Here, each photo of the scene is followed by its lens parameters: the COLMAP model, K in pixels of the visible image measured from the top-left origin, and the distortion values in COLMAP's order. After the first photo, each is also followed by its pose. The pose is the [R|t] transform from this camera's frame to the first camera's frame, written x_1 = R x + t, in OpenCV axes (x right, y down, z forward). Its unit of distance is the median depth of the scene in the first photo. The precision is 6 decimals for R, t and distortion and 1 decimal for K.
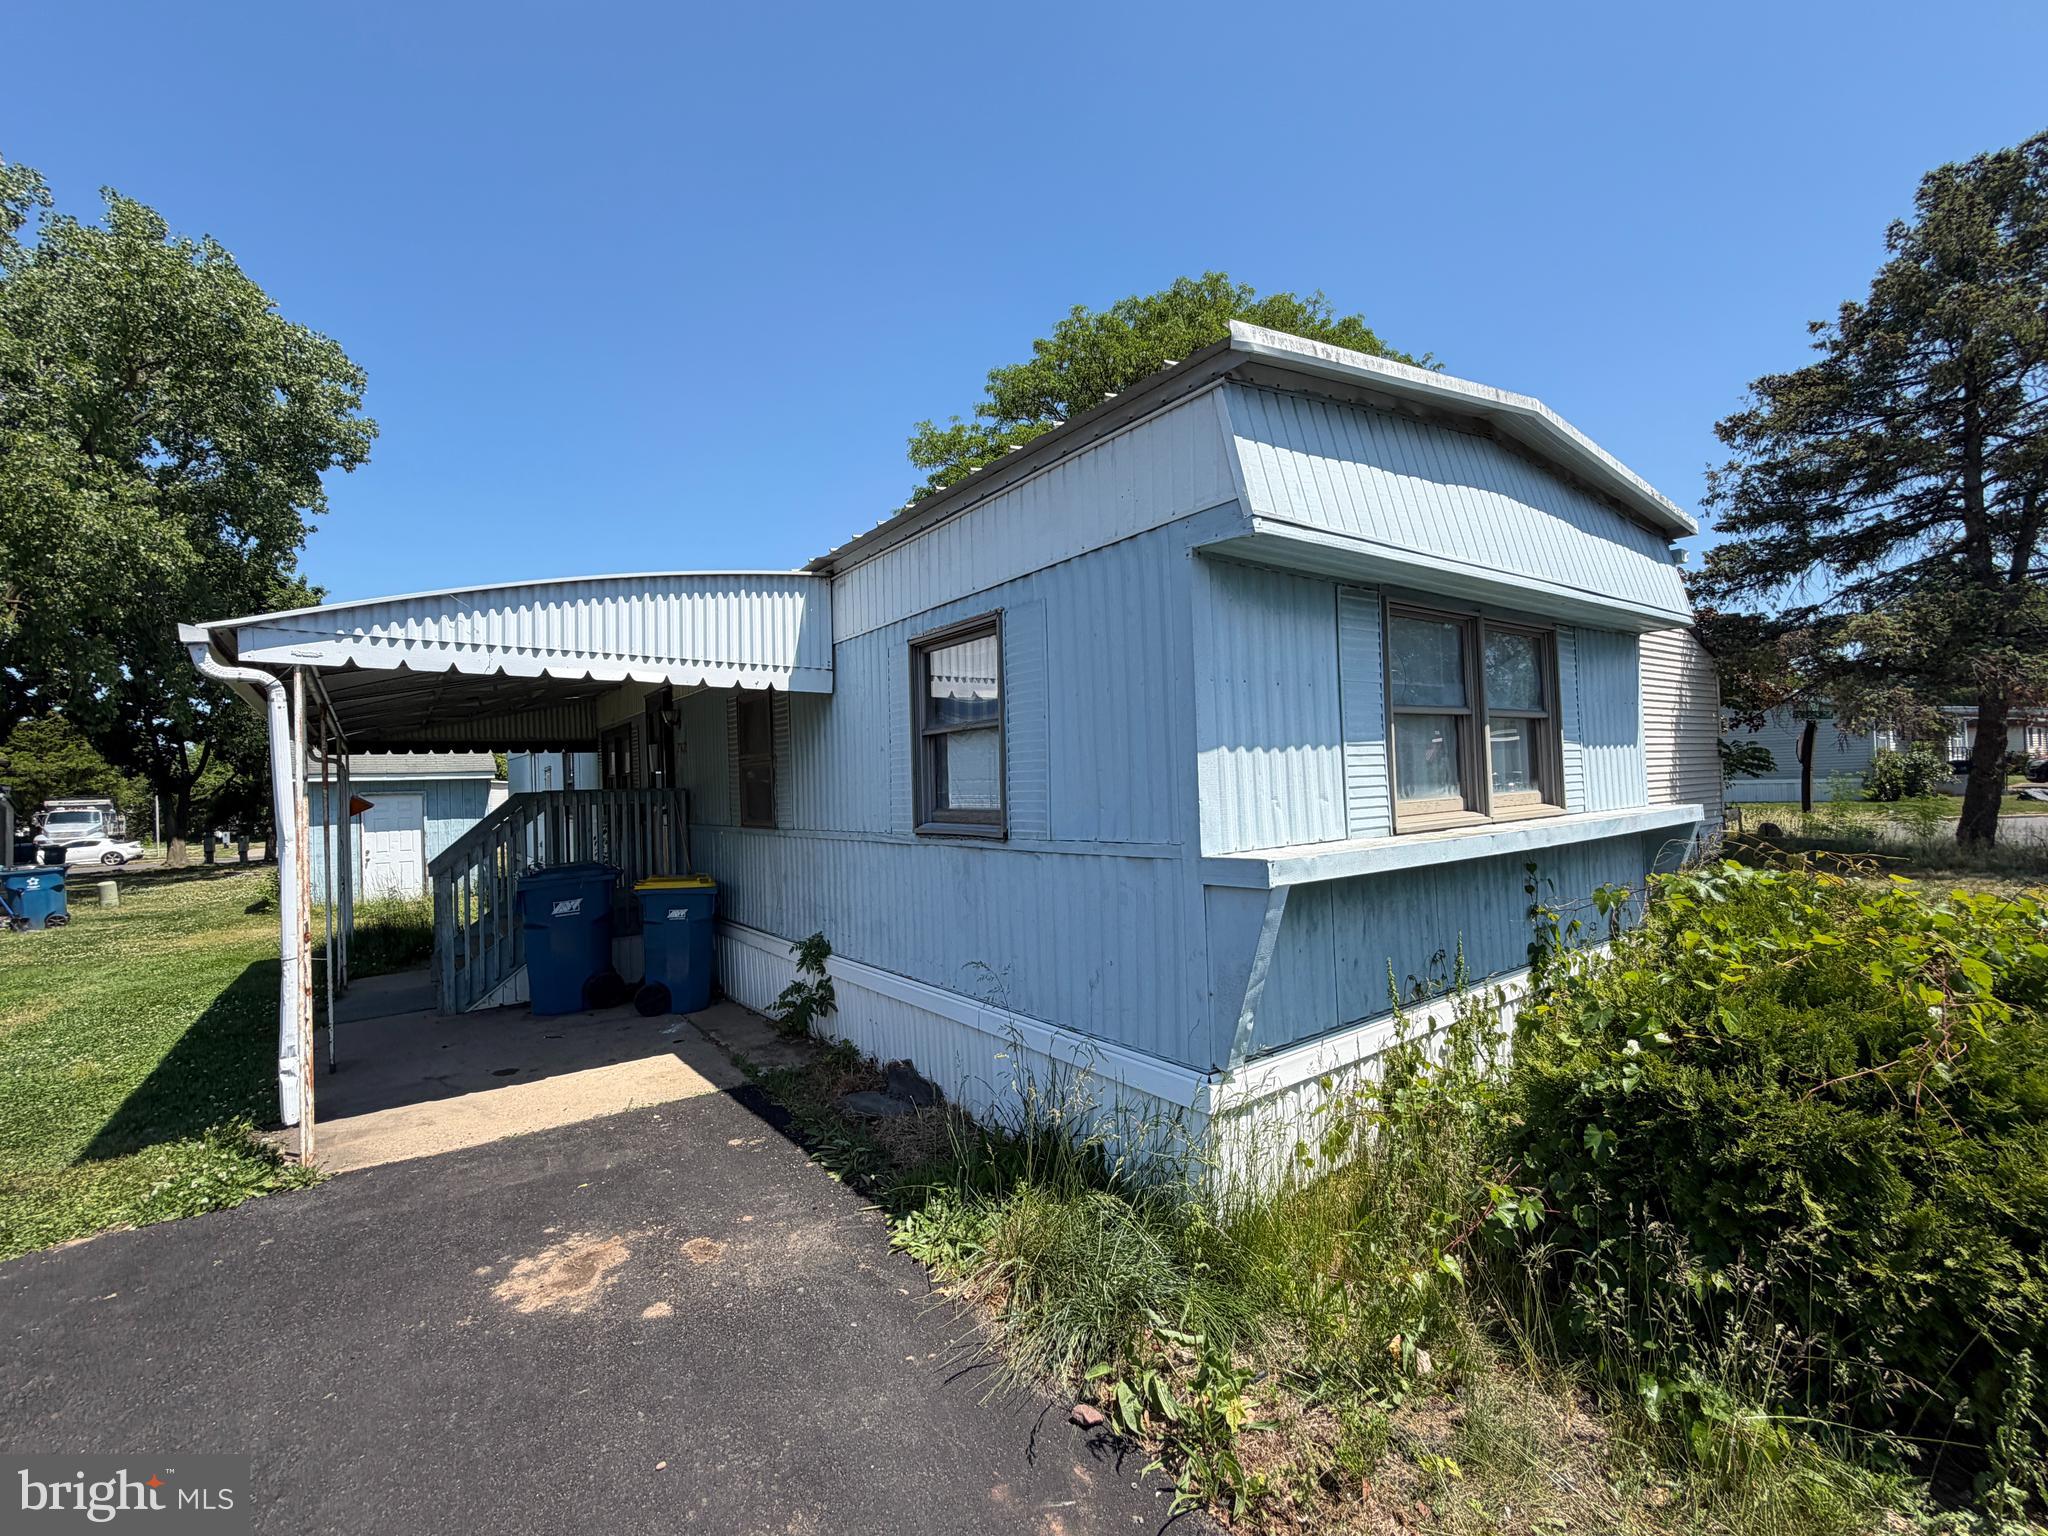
lens RADIAL K [[885.9, 0, 1024.4], [0, 885.9, 769.5], [0, 0, 1]] dist [-0.002869, 0.000078]
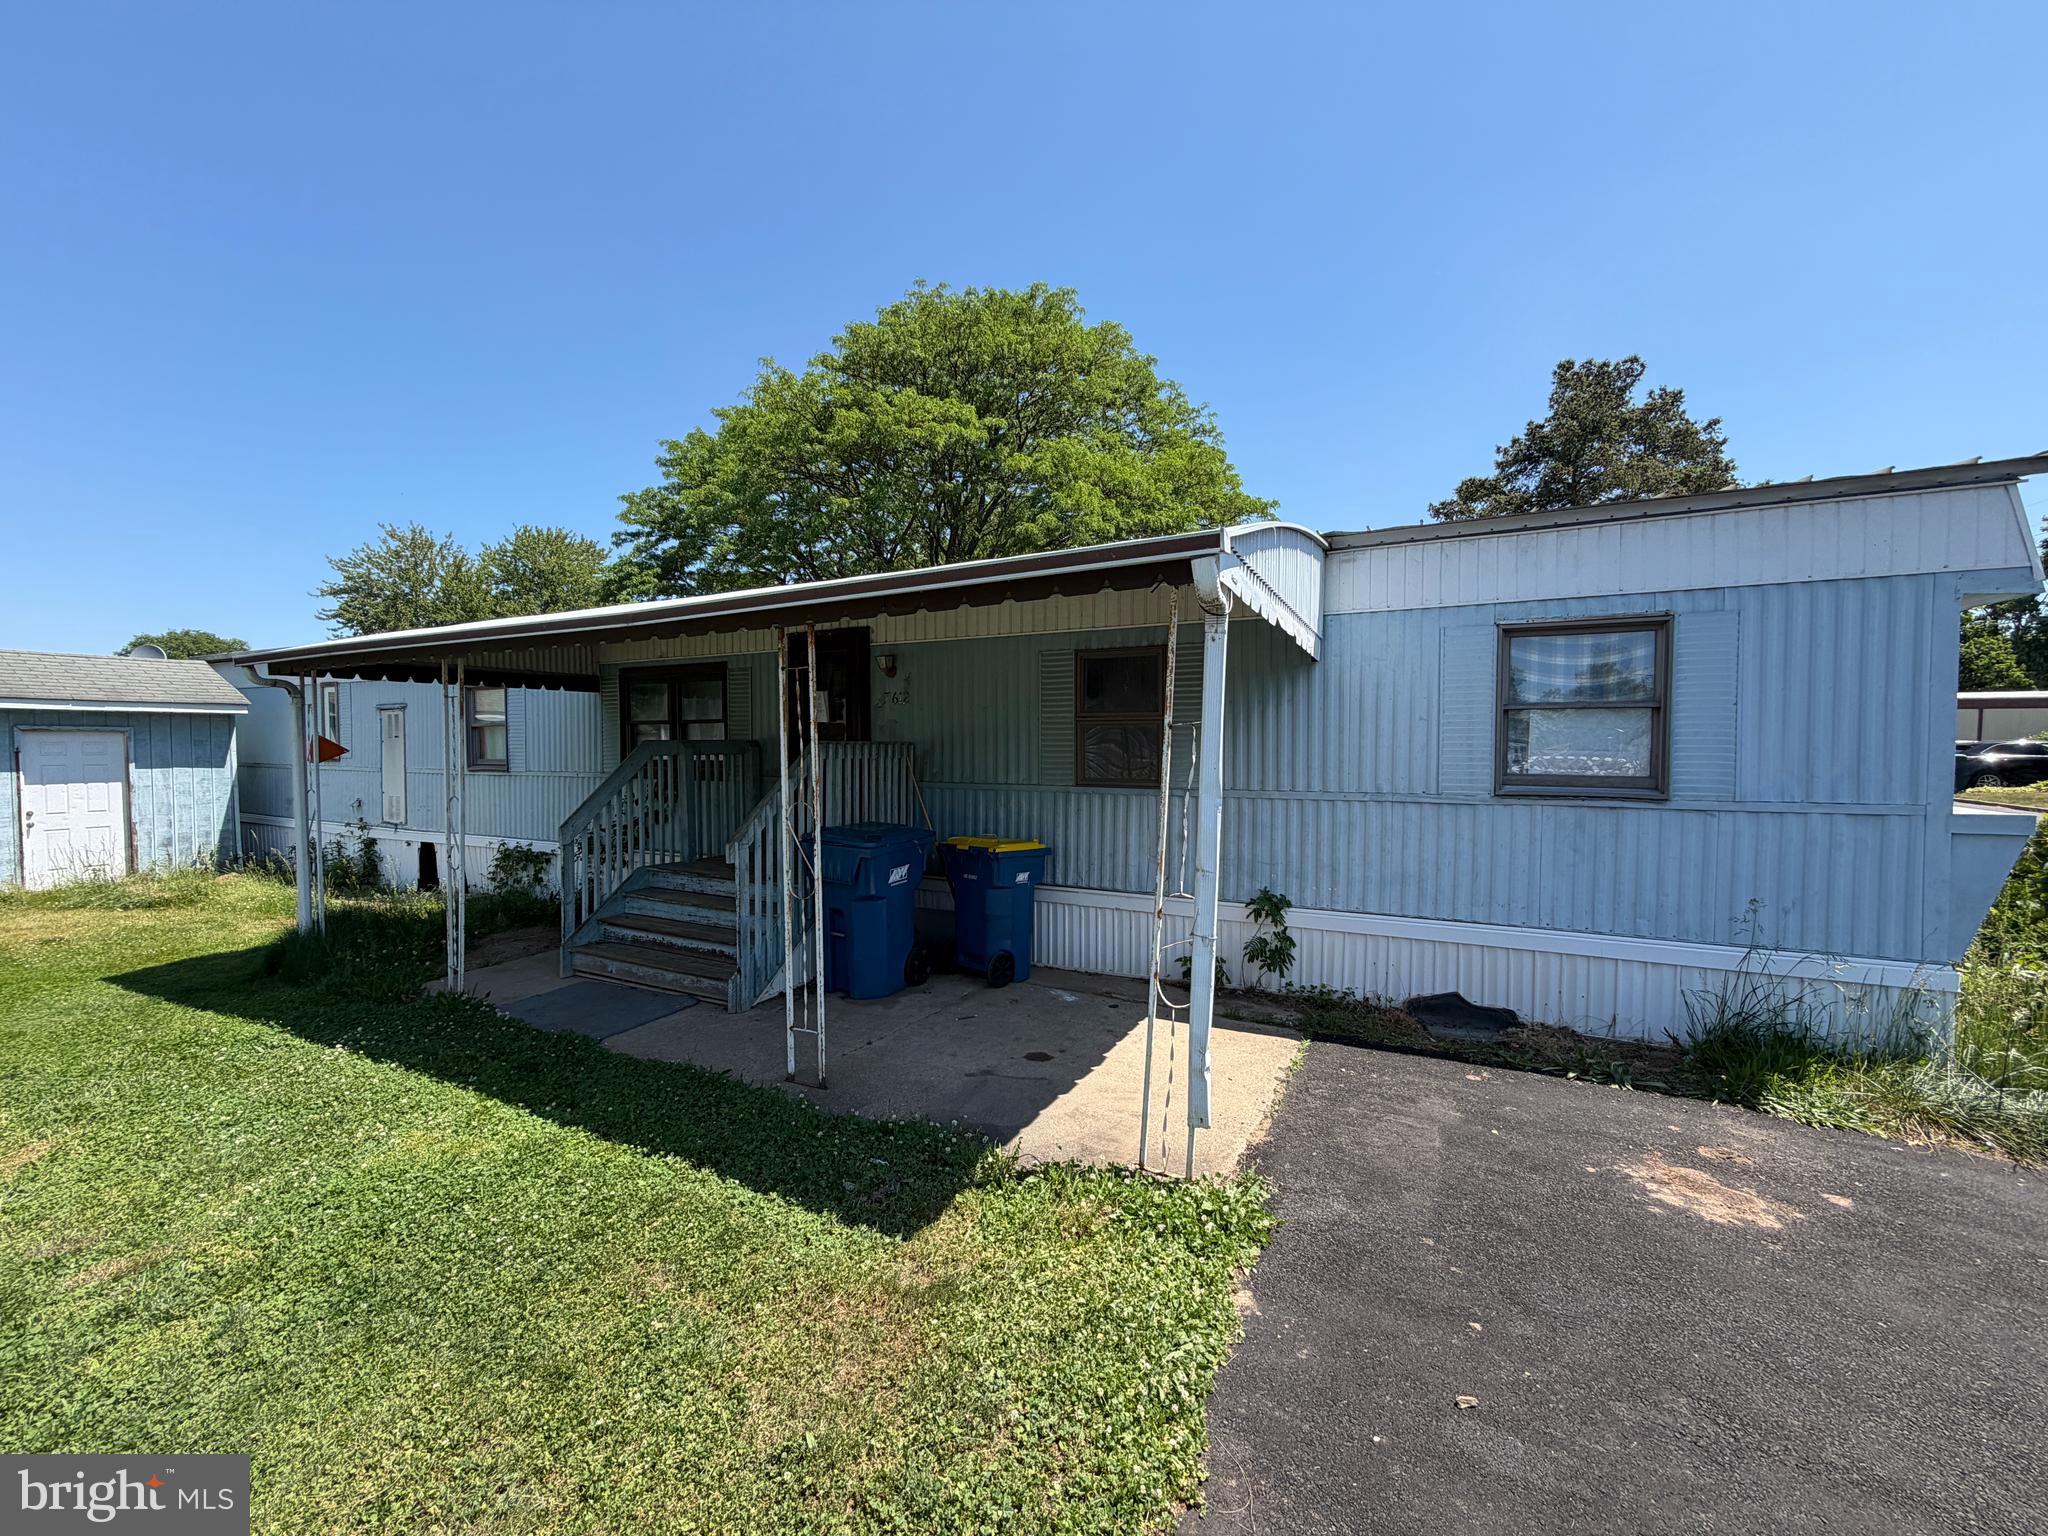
lens RADIAL K [[824.6, 0, 1016.8], [0, 824.6, 762.0], [0, 0, 1]] dist [0.002312, 0.000175]
pose [[0.898179, 0.025146, 0.438910, -1.524006], [-0.039315, 0.998957, 0.023222, 0.039261], [-0.437868, -0.038114, 0.898231, 0.416560]]
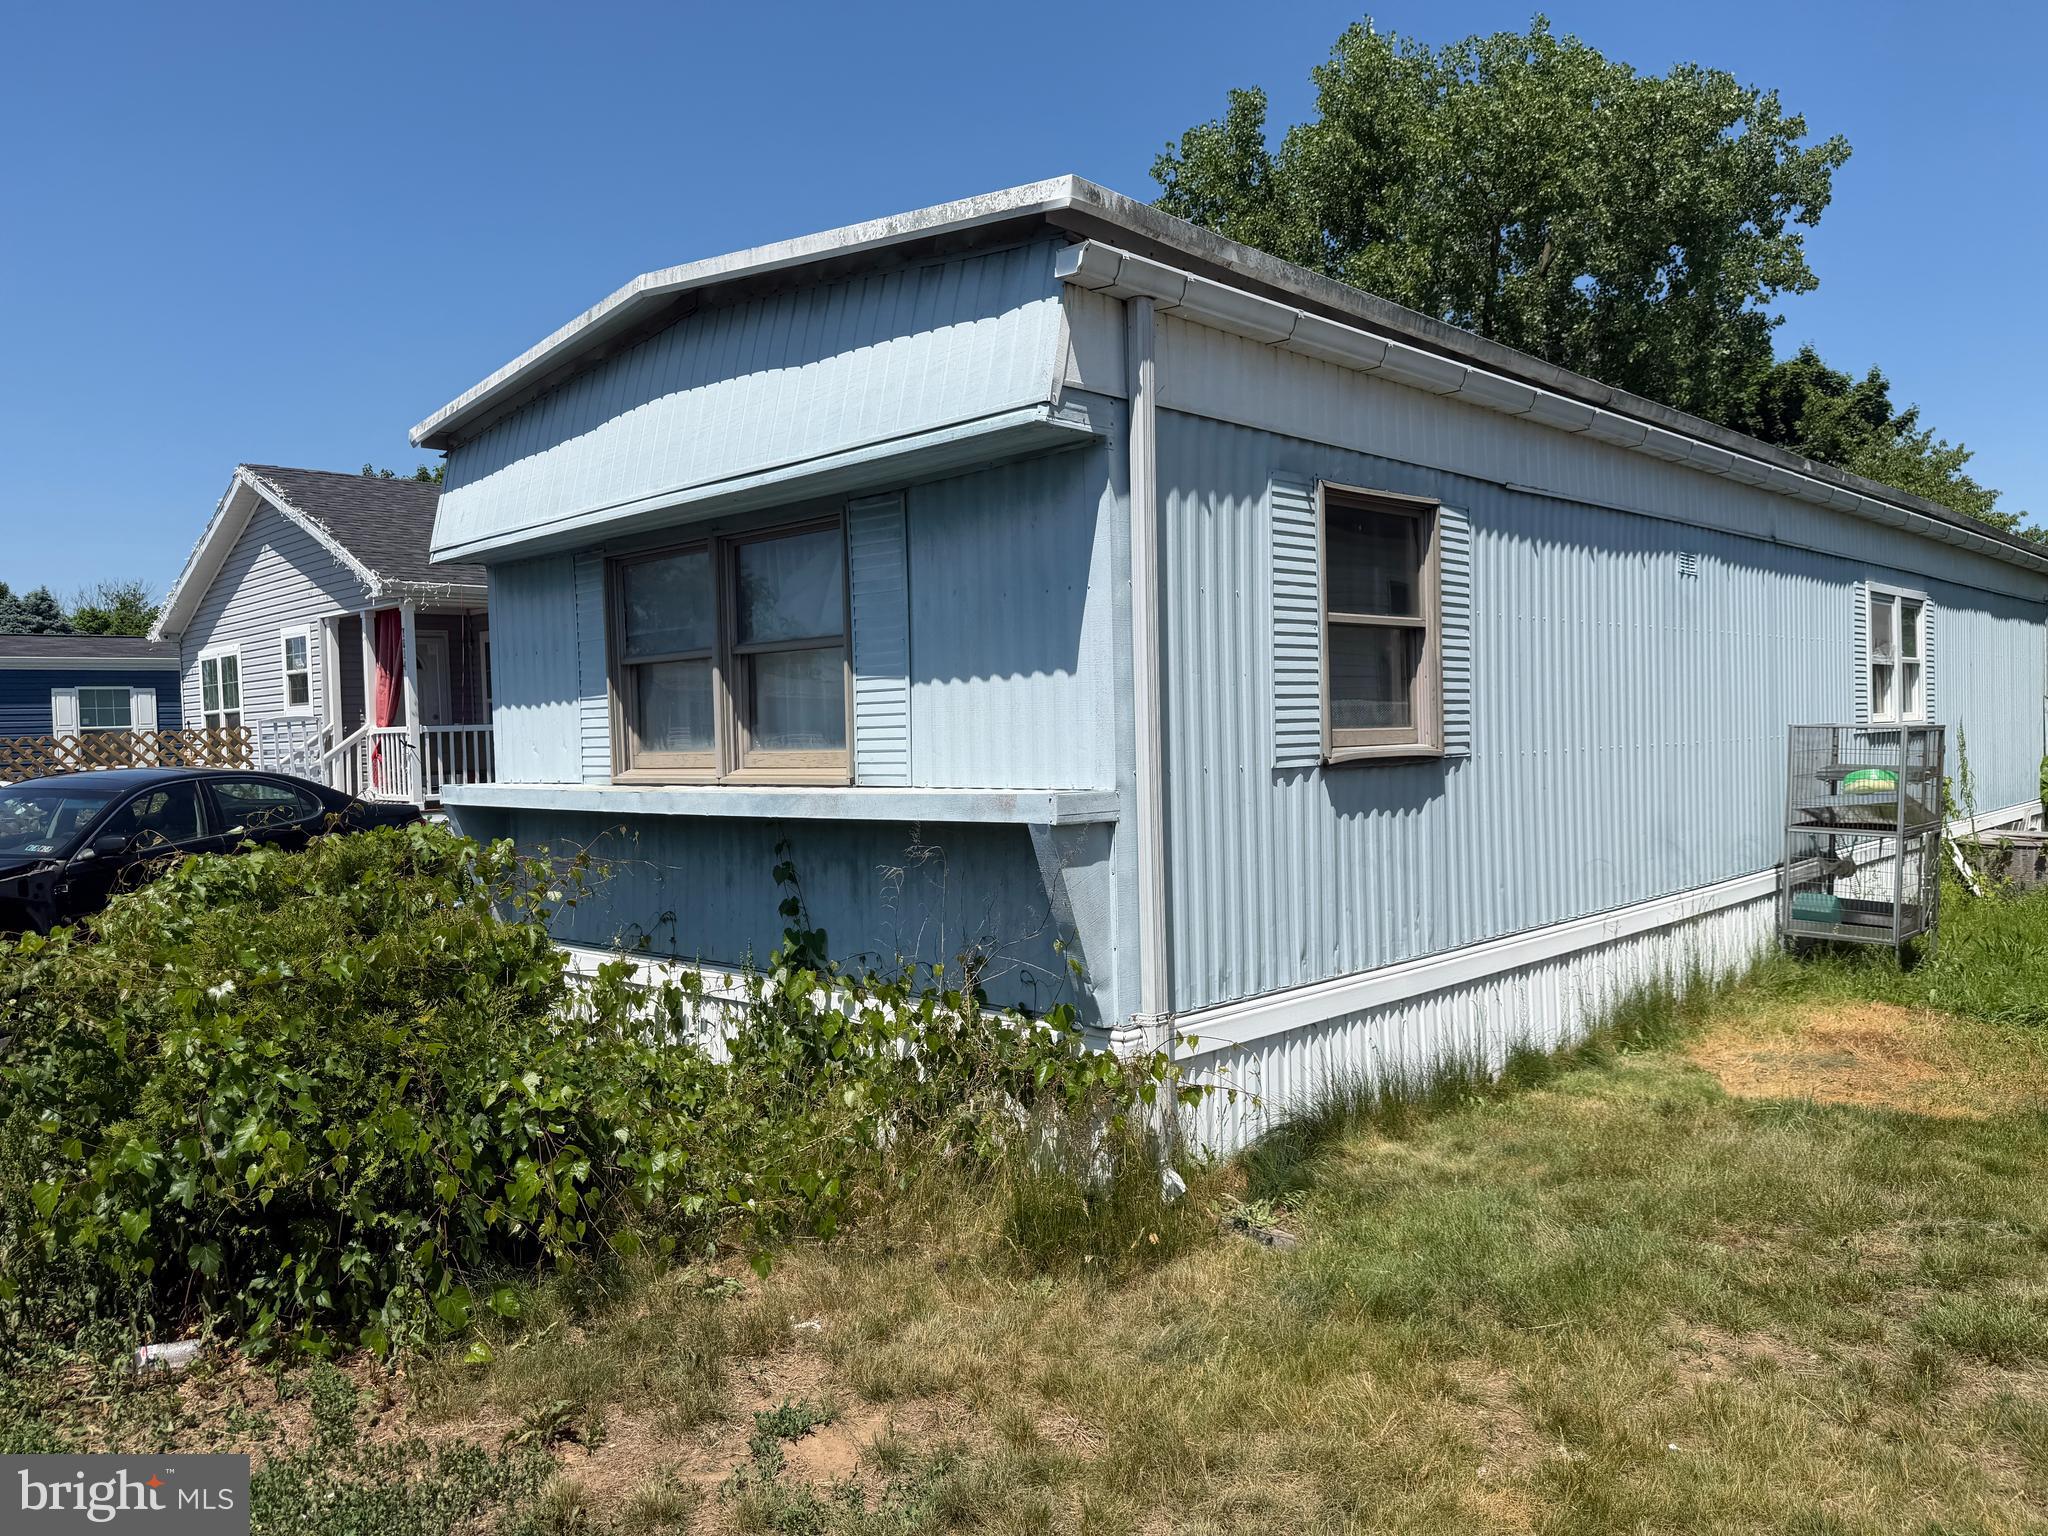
lens RADIAL K [[1434.4, 0, 1024.6], [0, 1434.4, 770.9], [0, 0, 1]] dist [0.002293, 0.000210]
pose [[0.148032, 0.053073, -0.987558, 1.158319], [0.041650, 0.997339, 0.059842, -0.011580], [0.988105, -0.049990, 0.145427, 0.664078]]
